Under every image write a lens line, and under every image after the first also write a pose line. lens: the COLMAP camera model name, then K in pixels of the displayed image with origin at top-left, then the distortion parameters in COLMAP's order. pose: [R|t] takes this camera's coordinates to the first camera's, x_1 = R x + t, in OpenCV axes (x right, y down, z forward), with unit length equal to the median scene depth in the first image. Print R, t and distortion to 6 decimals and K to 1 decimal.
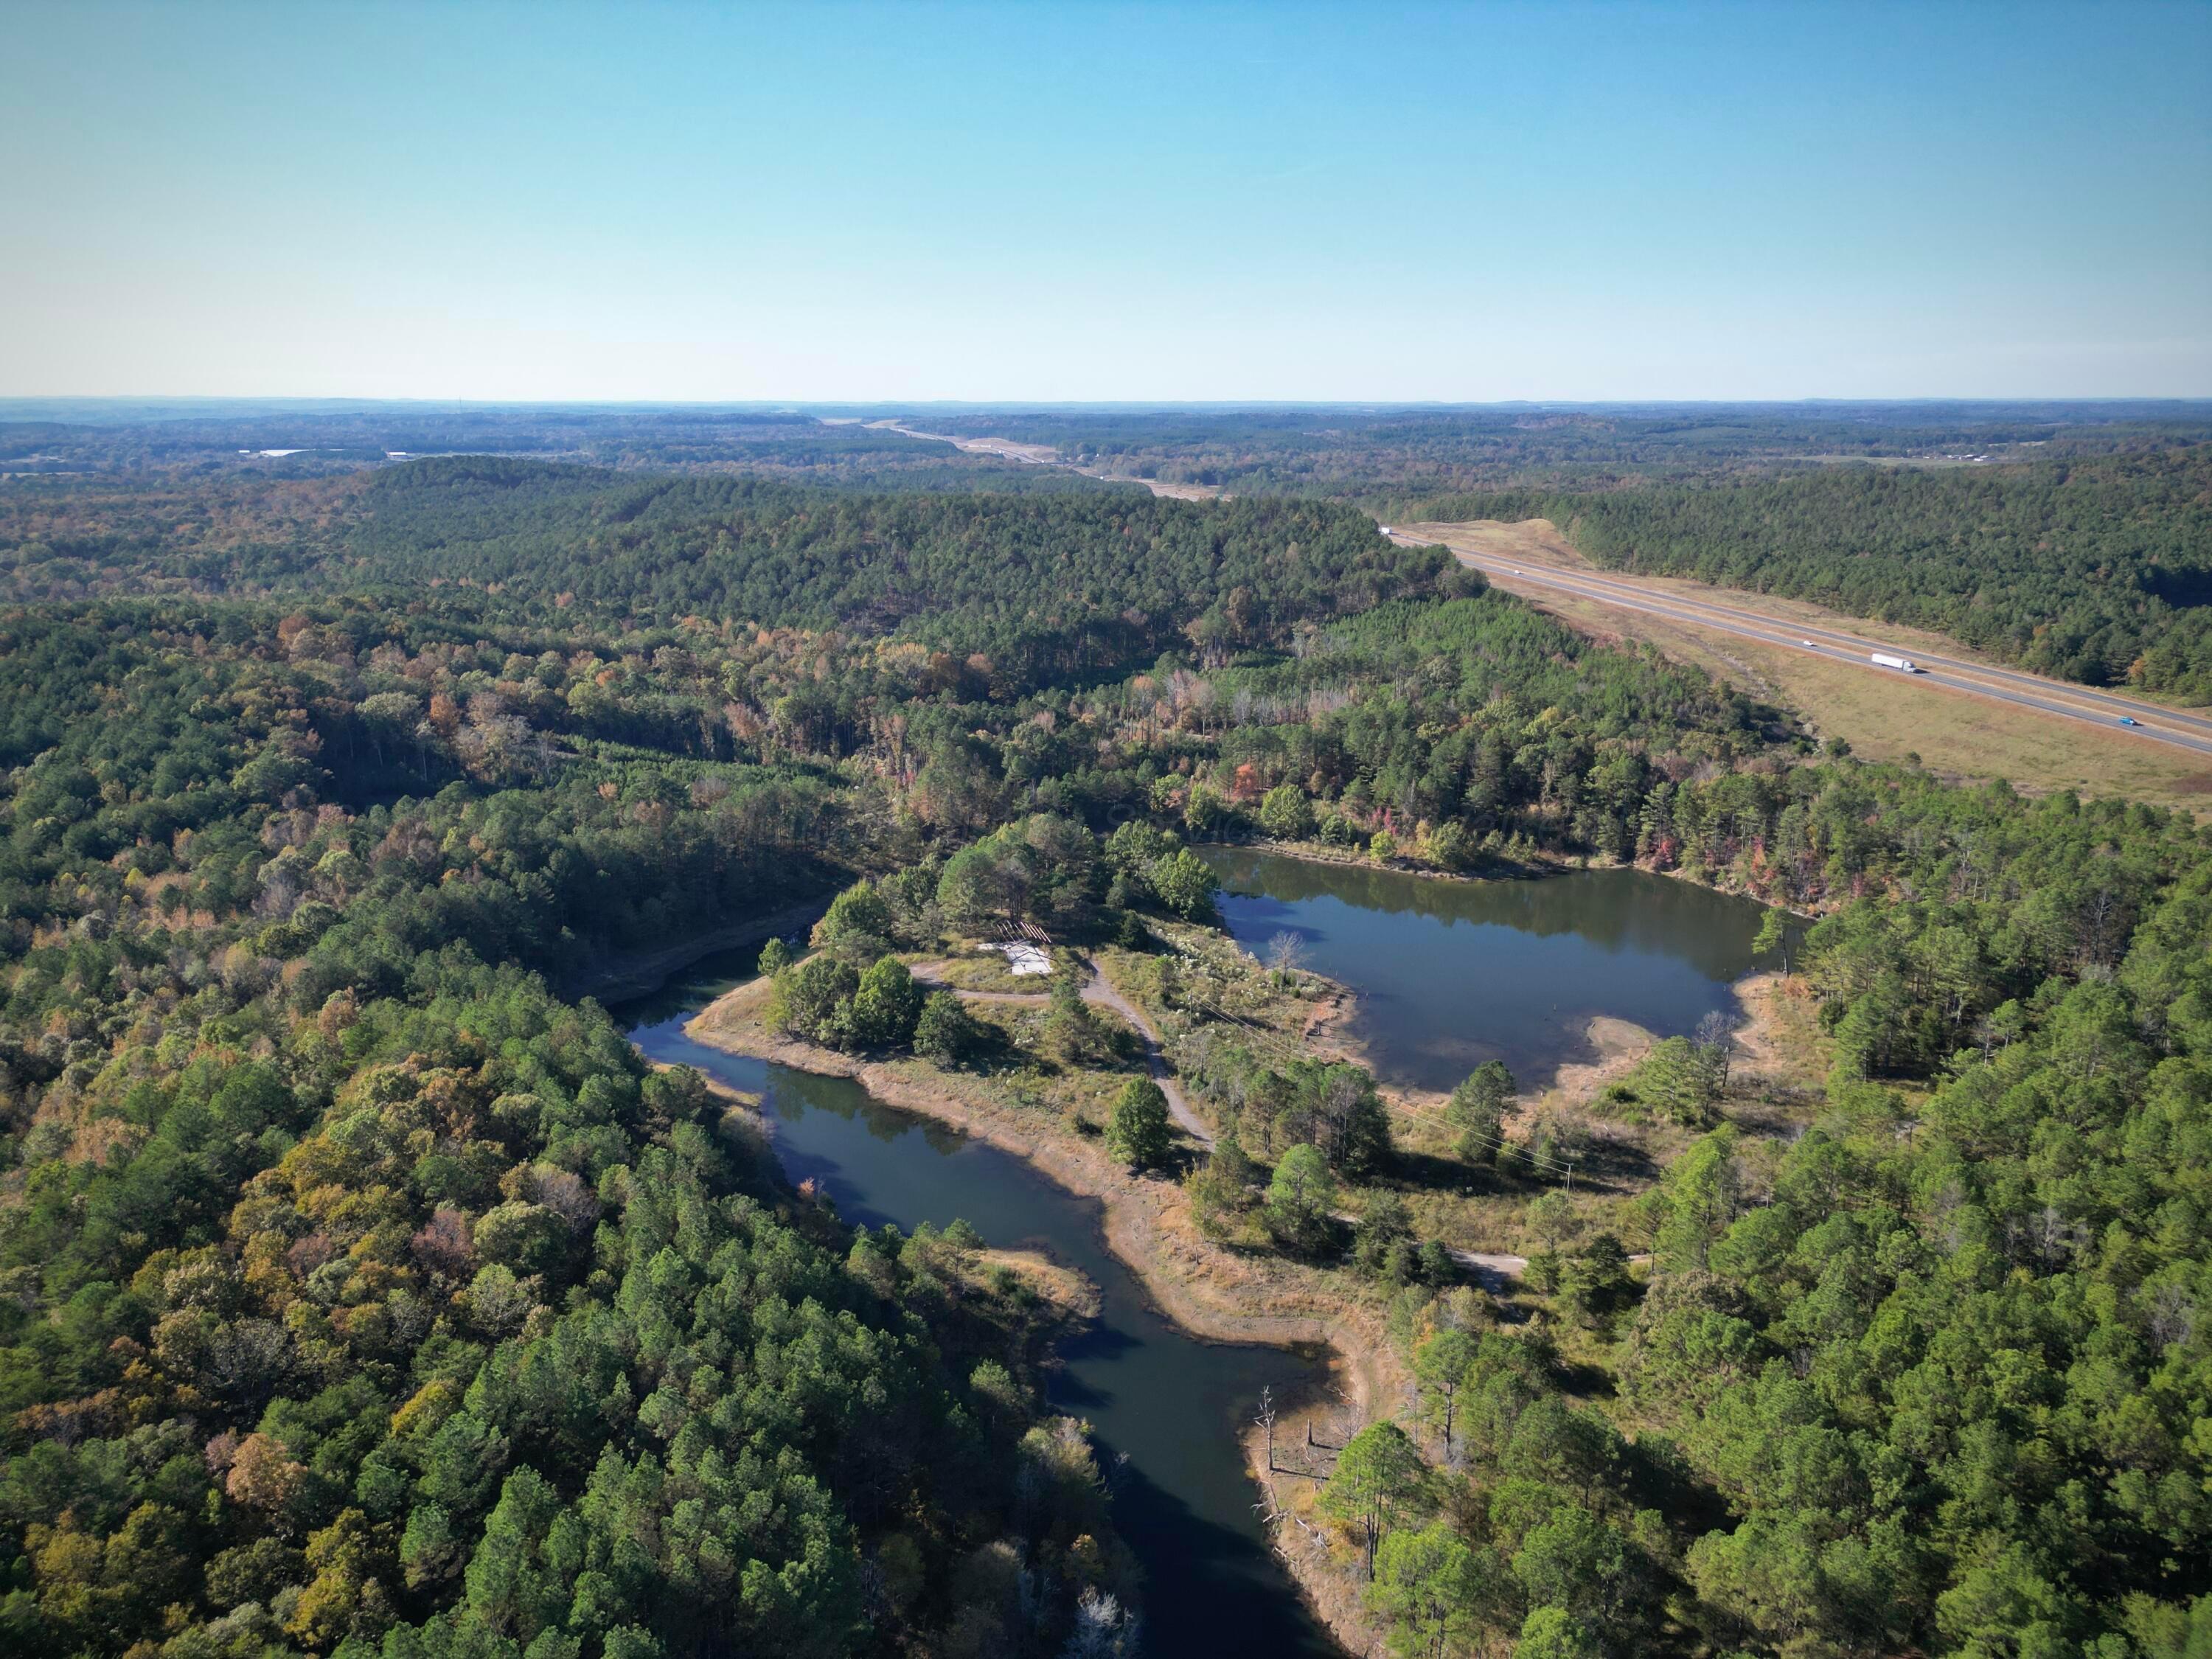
lens RADIAL K [[1541.8, 0, 1098.6], [0, 1541.8, 880.4], [0, 0, 1]] dist [0.076566, -0.070413]
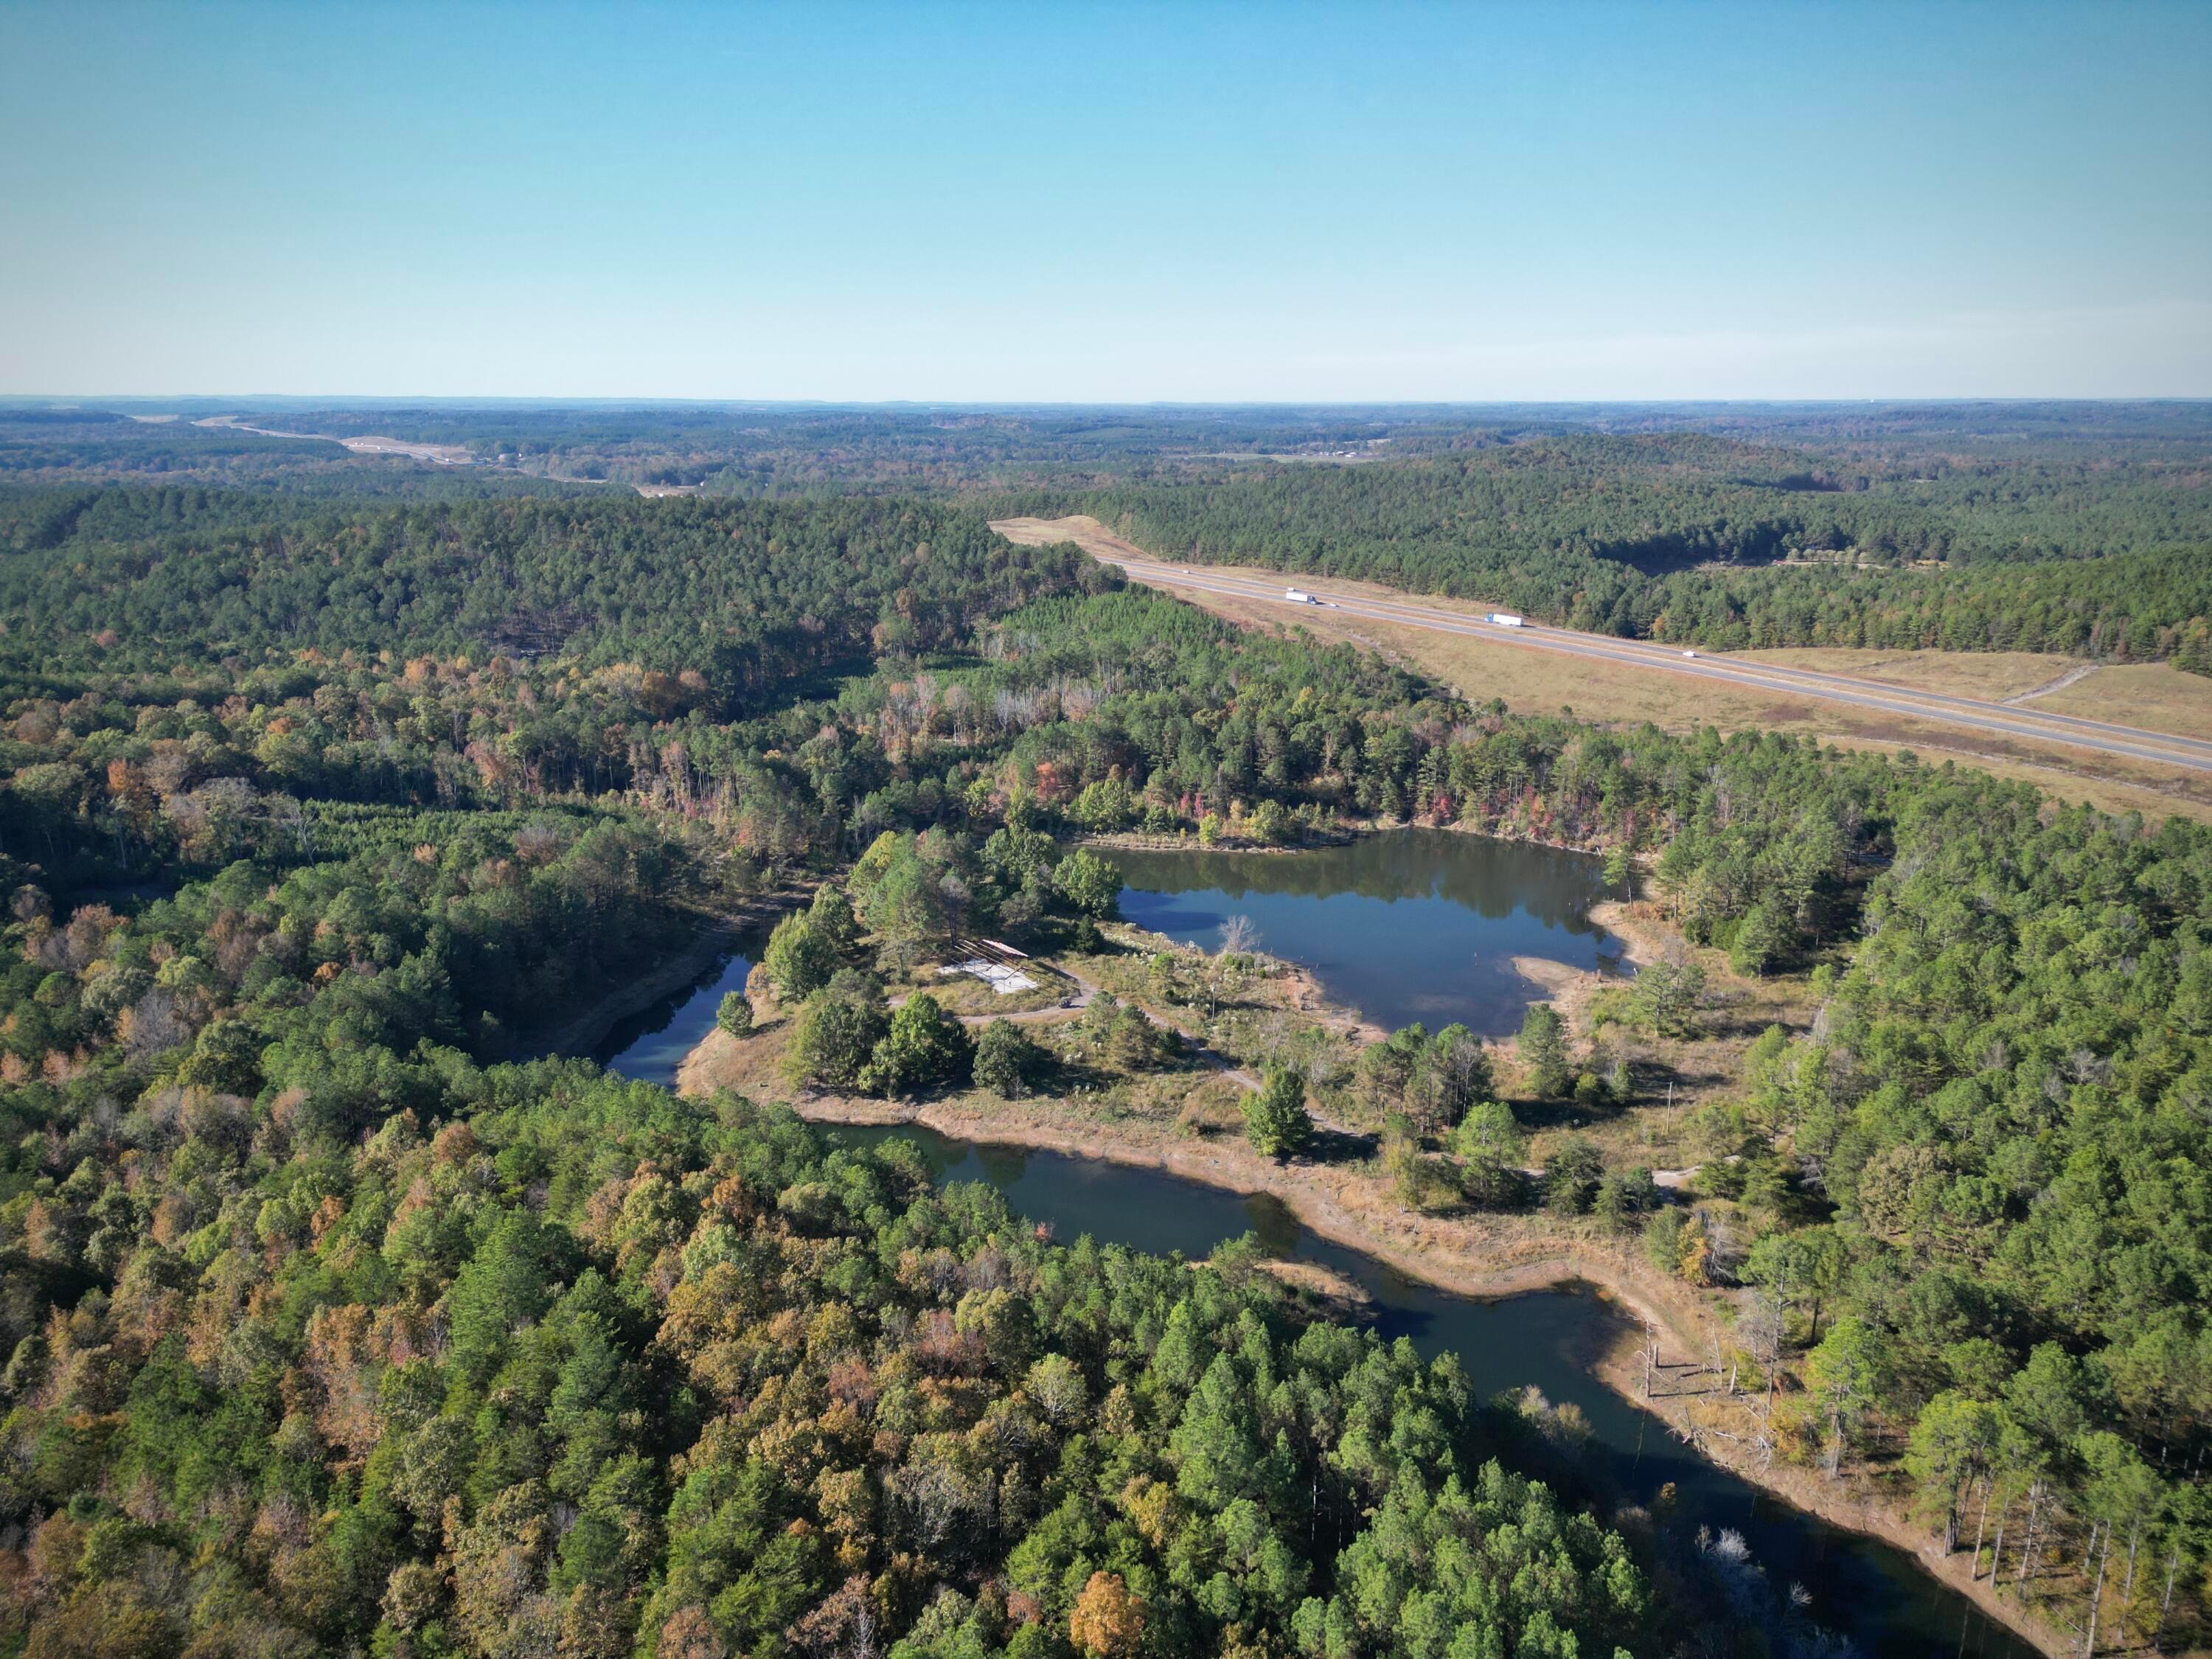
lens RADIAL K [[1541.8, 0, 1104.9], [0, 1541.8, 867.0], [0, 0, 1]] dist [0.076566, -0.070413]
pose [[0.927300, -0.109327, 0.357998, -0.255834], [0.111848, 0.993631, 0.013727, -0.018691], [-0.357218, 0.027312, 0.933622, 0.050338]]
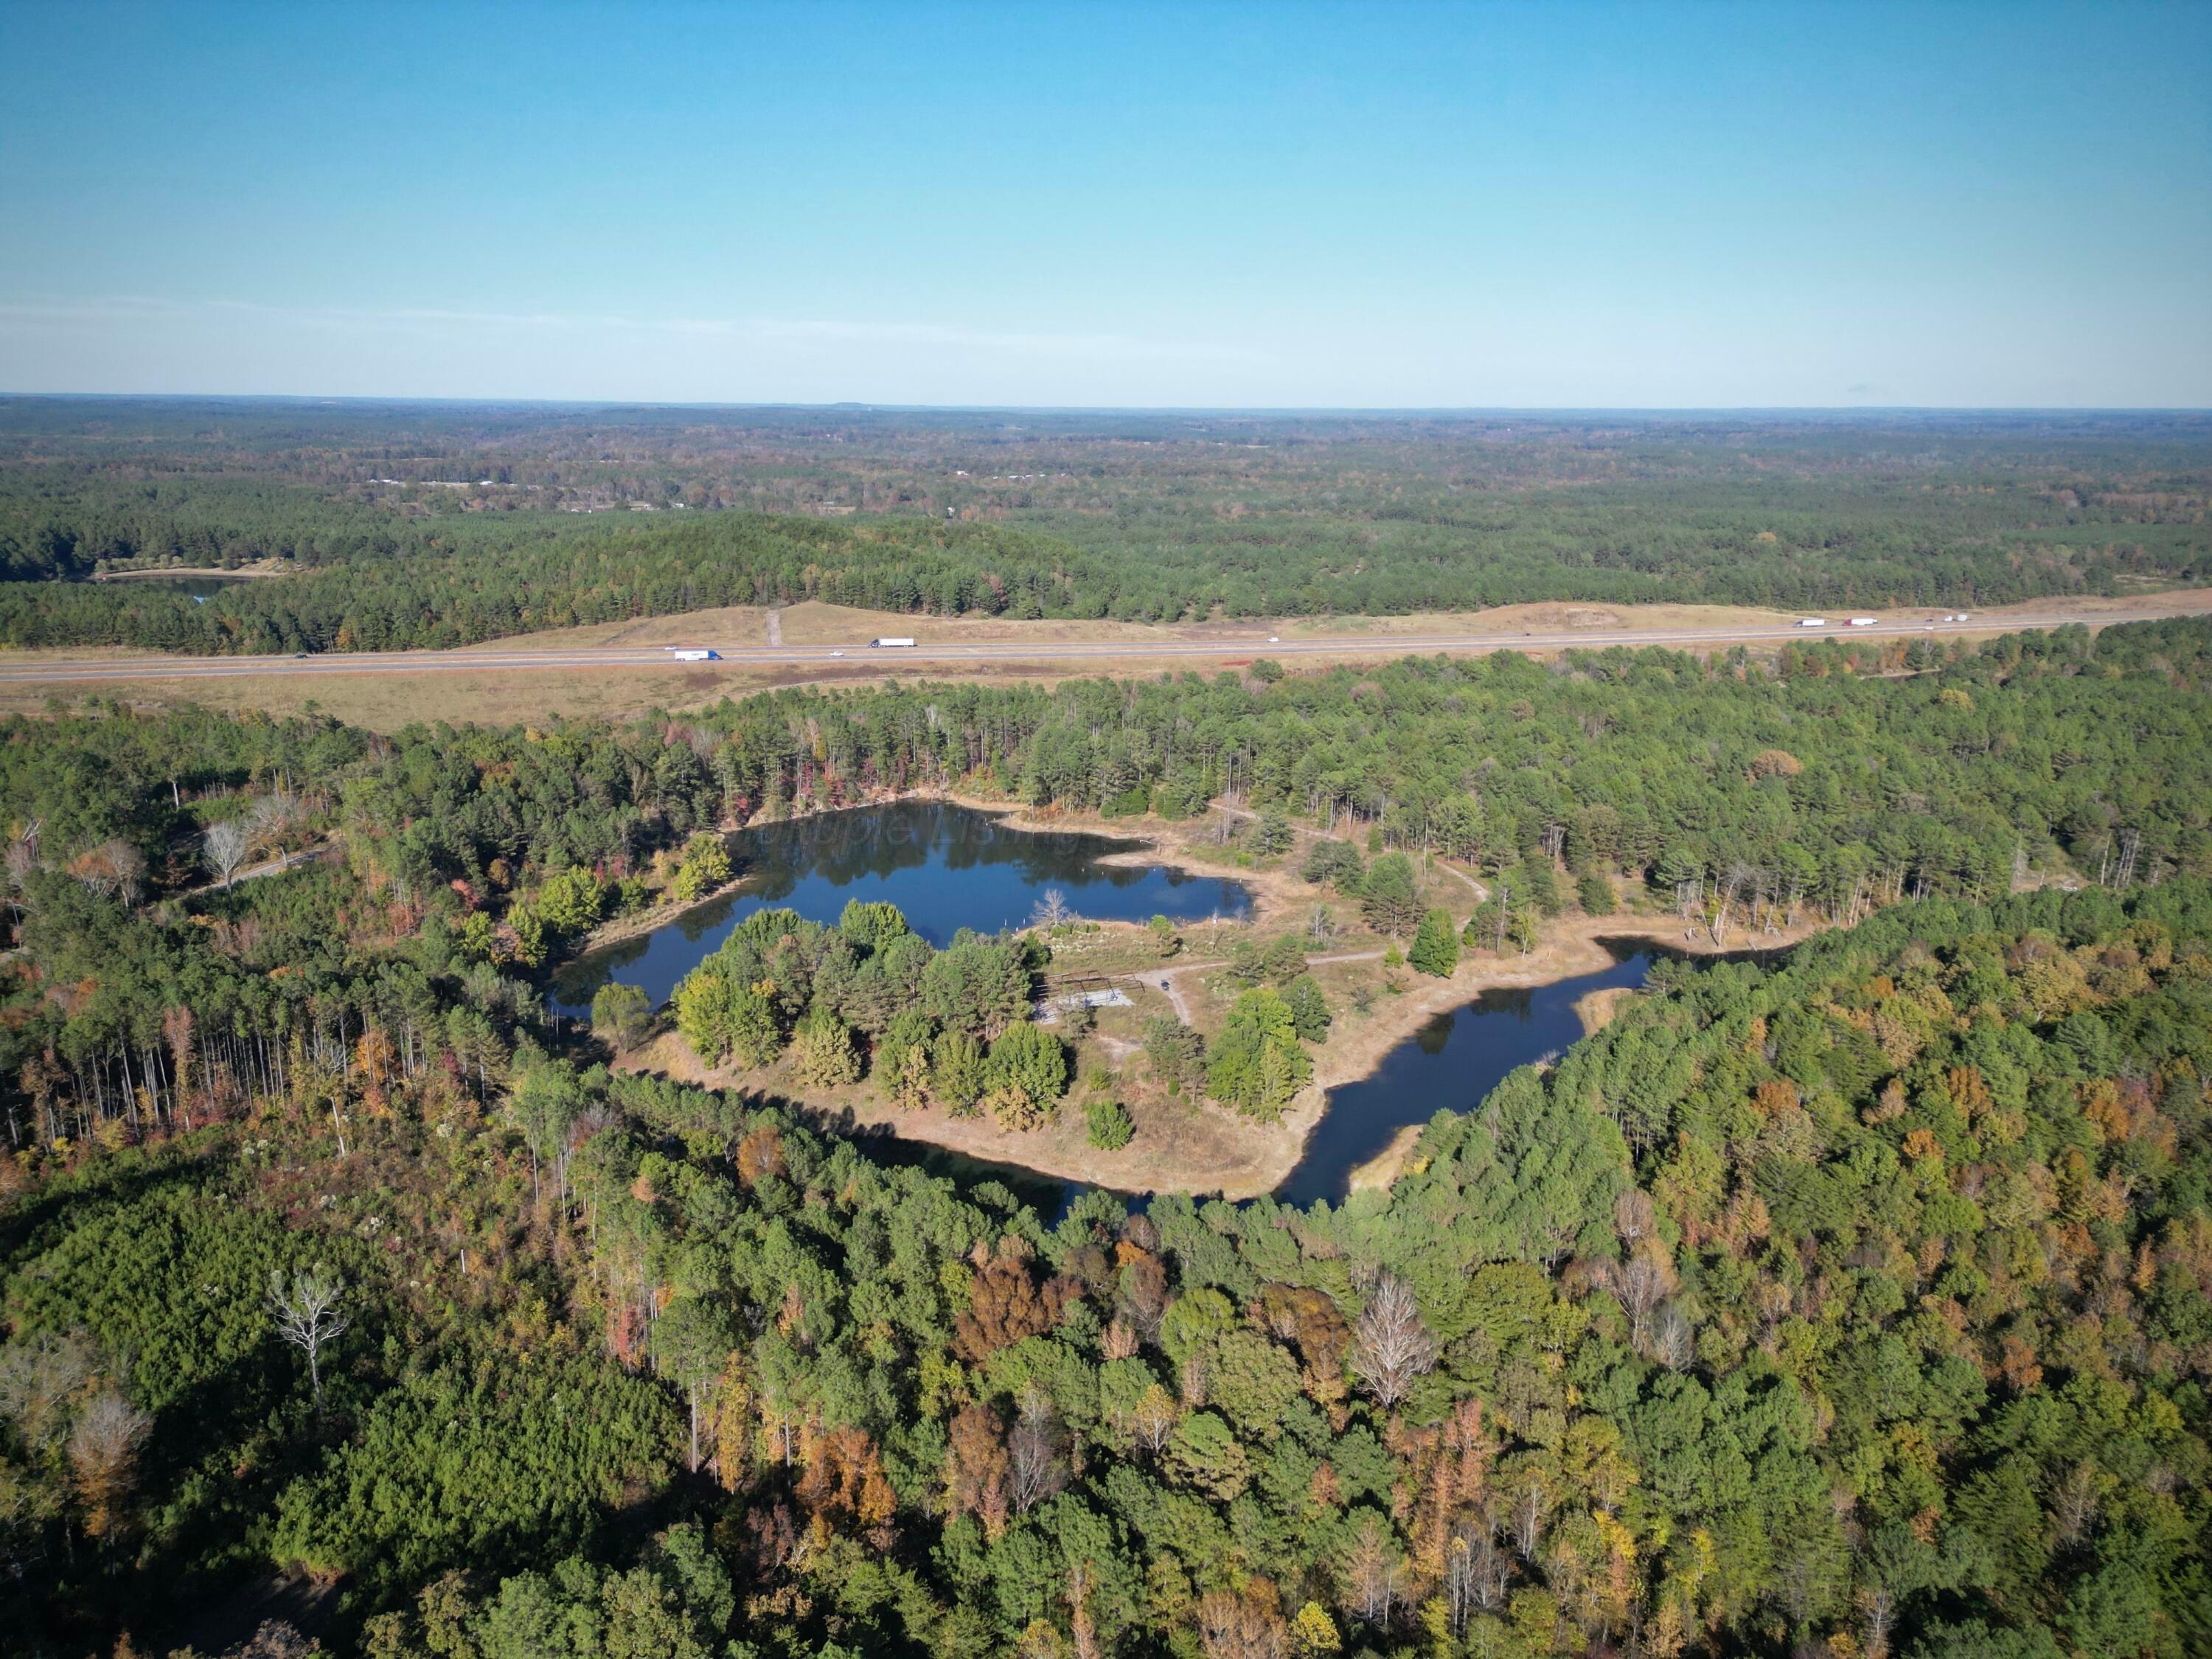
lens RADIAL K [[1541.8, 0, 1116.6], [0, 1541.8, 835.6], [0, 0, 1]] dist [0.076566, -0.070413]
pose [[-0.126764, -0.271546, 0.954041, -0.720832], [0.289287, 0.909868, 0.297411, -0.247378], [-0.948812, 0.313692, -0.036784, 0.769972]]
